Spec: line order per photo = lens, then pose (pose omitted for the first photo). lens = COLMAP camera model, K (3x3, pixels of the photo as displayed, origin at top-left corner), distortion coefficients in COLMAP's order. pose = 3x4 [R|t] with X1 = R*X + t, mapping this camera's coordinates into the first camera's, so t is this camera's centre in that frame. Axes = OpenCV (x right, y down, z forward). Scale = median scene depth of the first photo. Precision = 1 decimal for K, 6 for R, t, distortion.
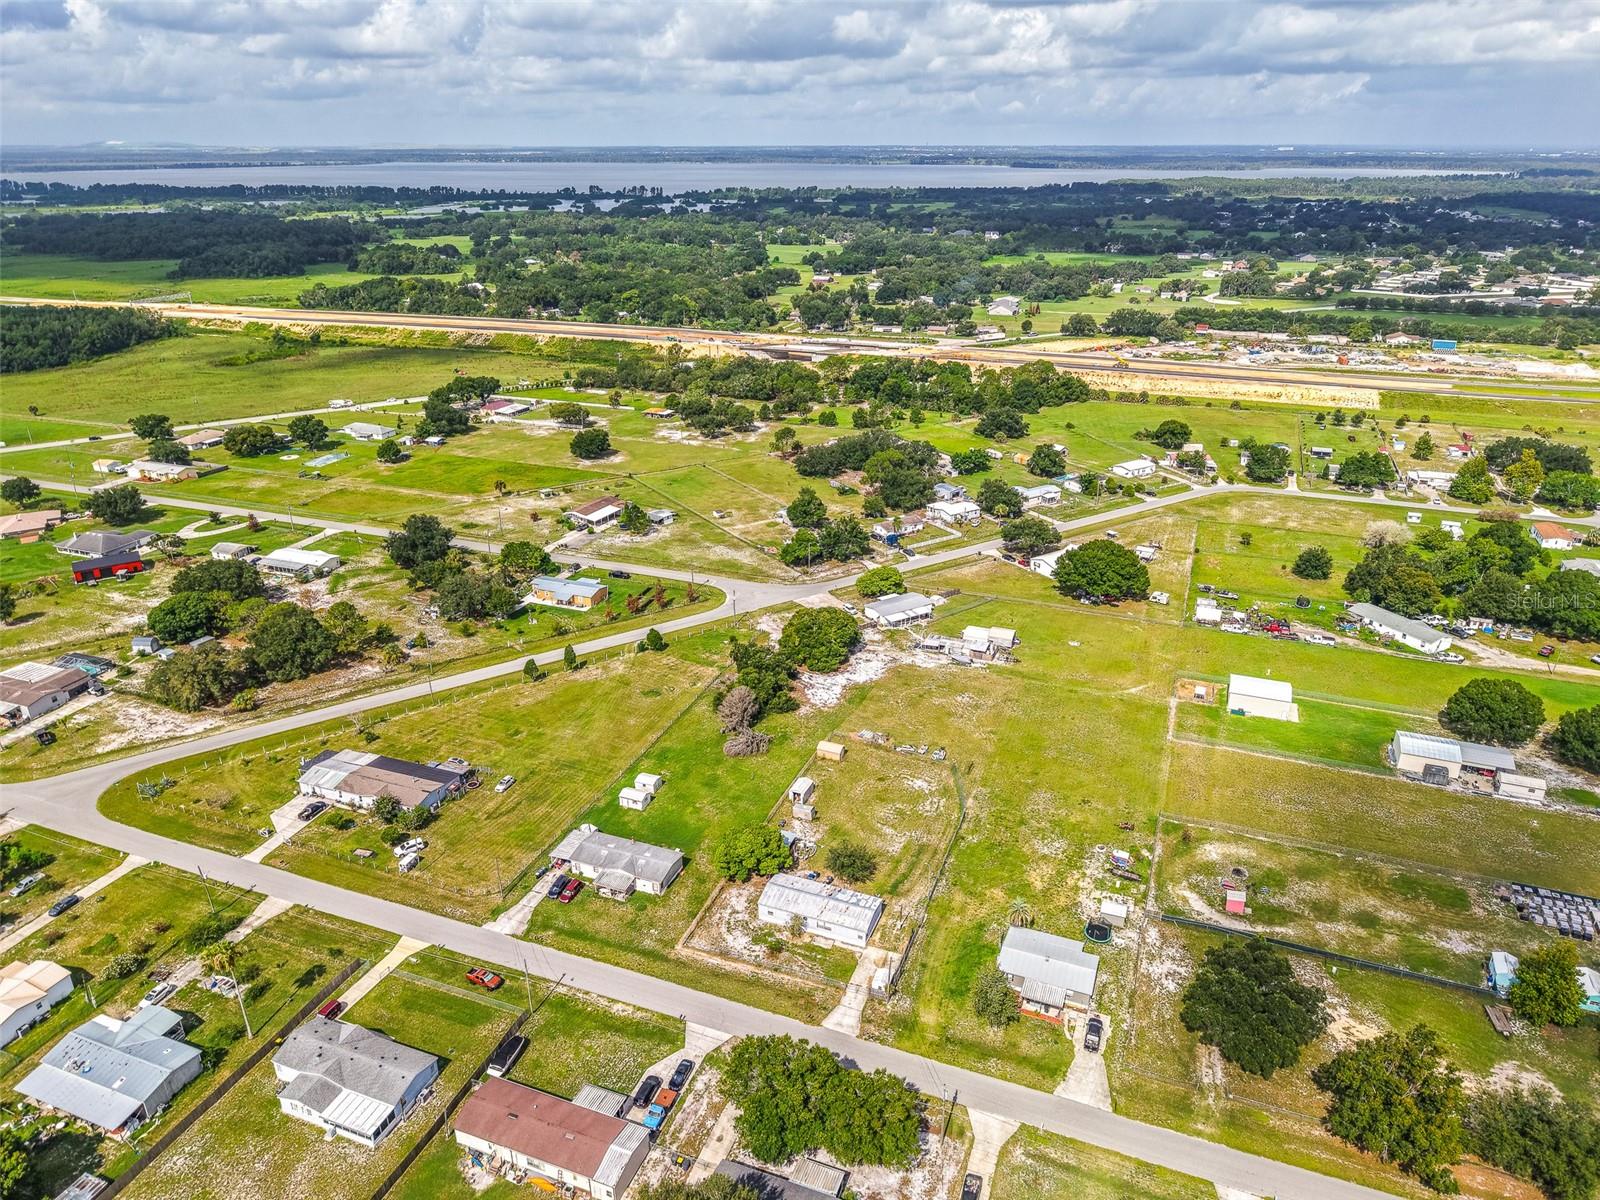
lens RADIAL K [[1072.5, 0, 803.5], [0, 1072.5, 596.9], [0, 0, 1]] dist [0.060033, -0.073232]
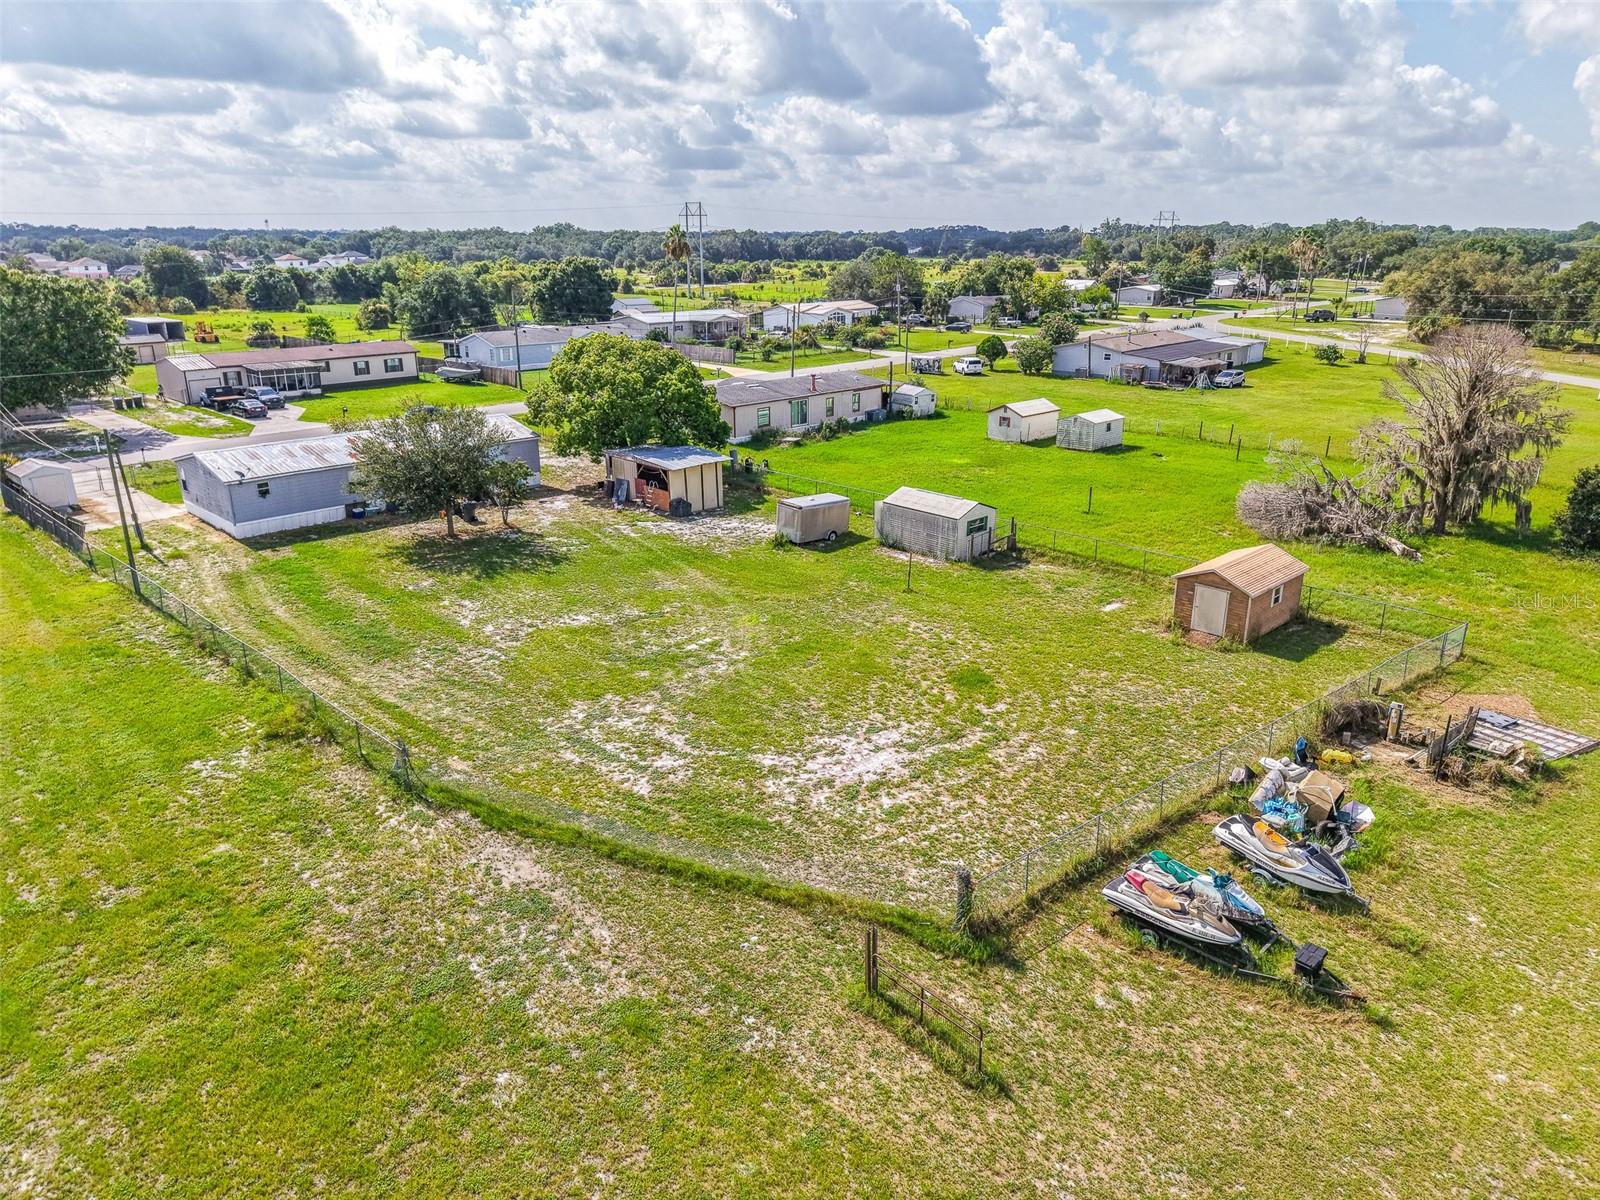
lens RADIAL K [[1072.5, 0, 803.5], [0, 1072.5, 596.9], [0, 0, 1]] dist [0.060033, -0.073232]
pose [[-0.398017, 0.300304, -0.866834, 0.307793], [-0.353807, 0.821552, 0.447071, 0.111838], [0.846406, 0.484633, -0.220742, 1.300162]]
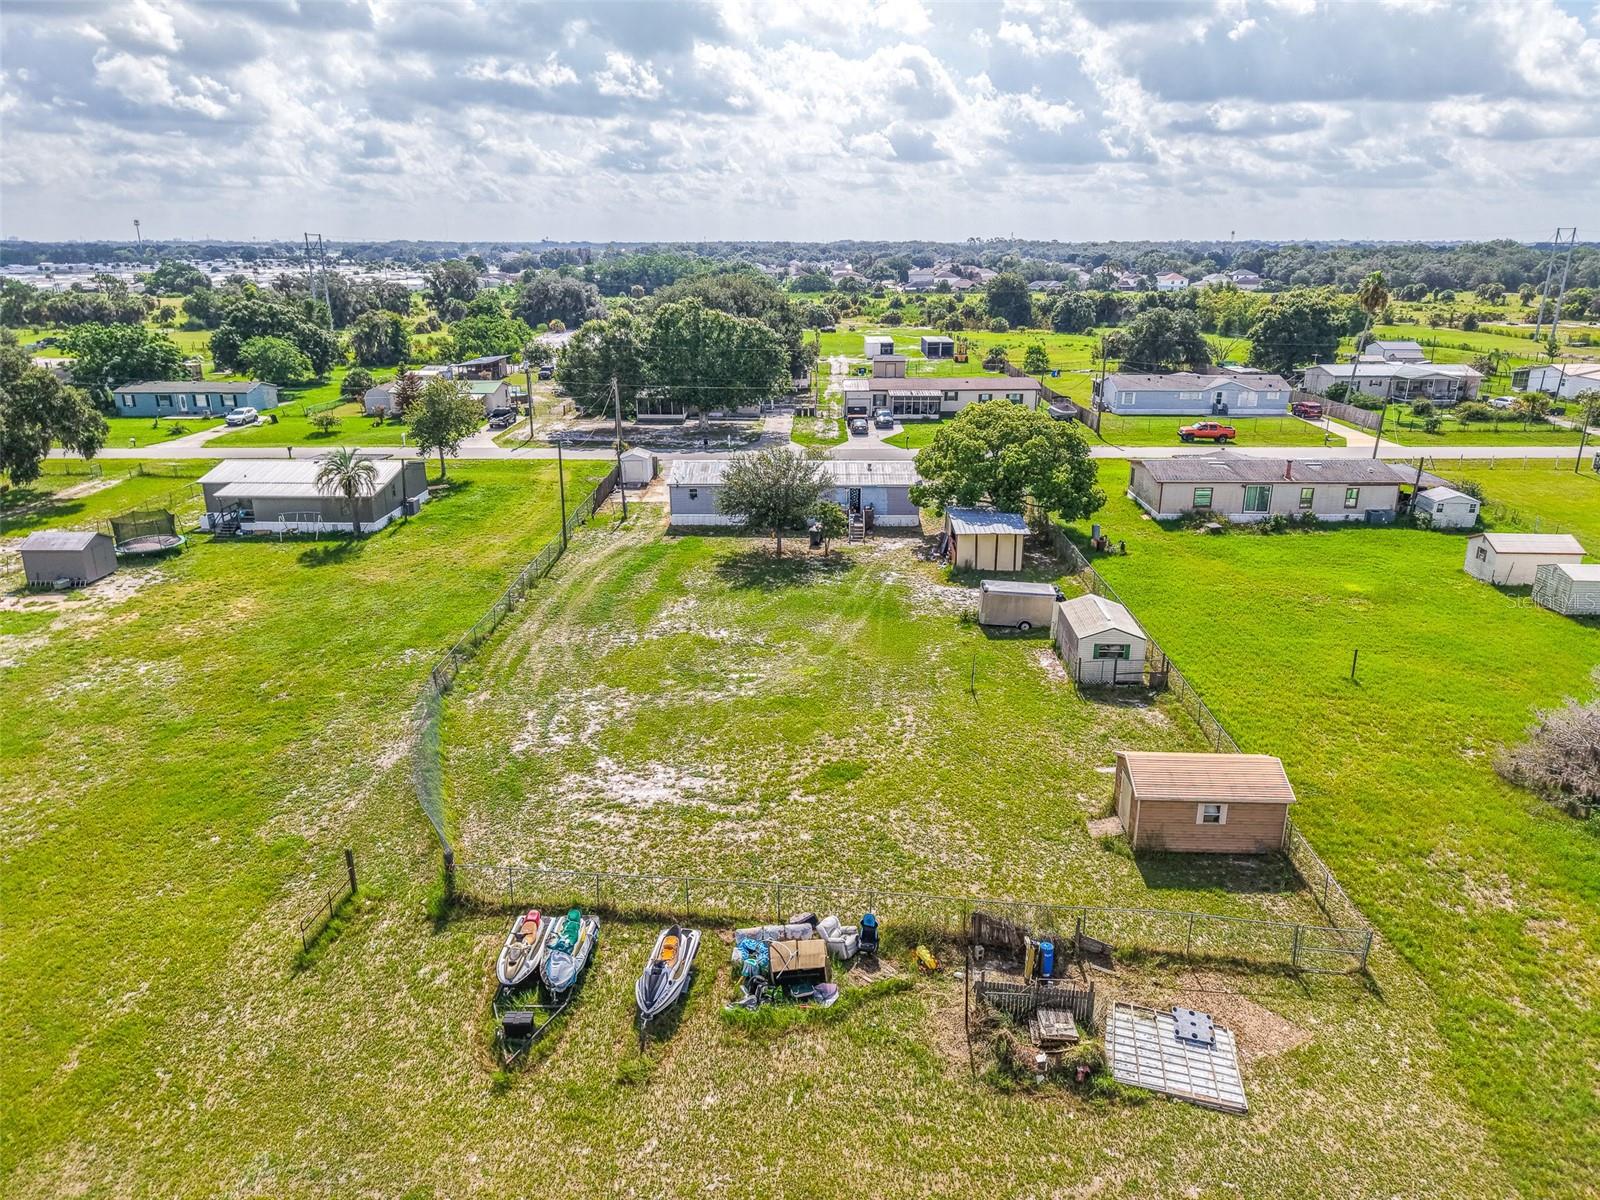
lens RADIAL K [[1072.5, 0, 803.5], [0, 1072.5, 596.9], [0, 0, 1]] dist [0.060033, -0.073232]
pose [[-0.937633, 0.114893, -0.328091, 0.181595], [-0.129742, 0.759946, 0.636906, 0.026011], [0.322507, 0.639751, -0.697644, 1.436565]]
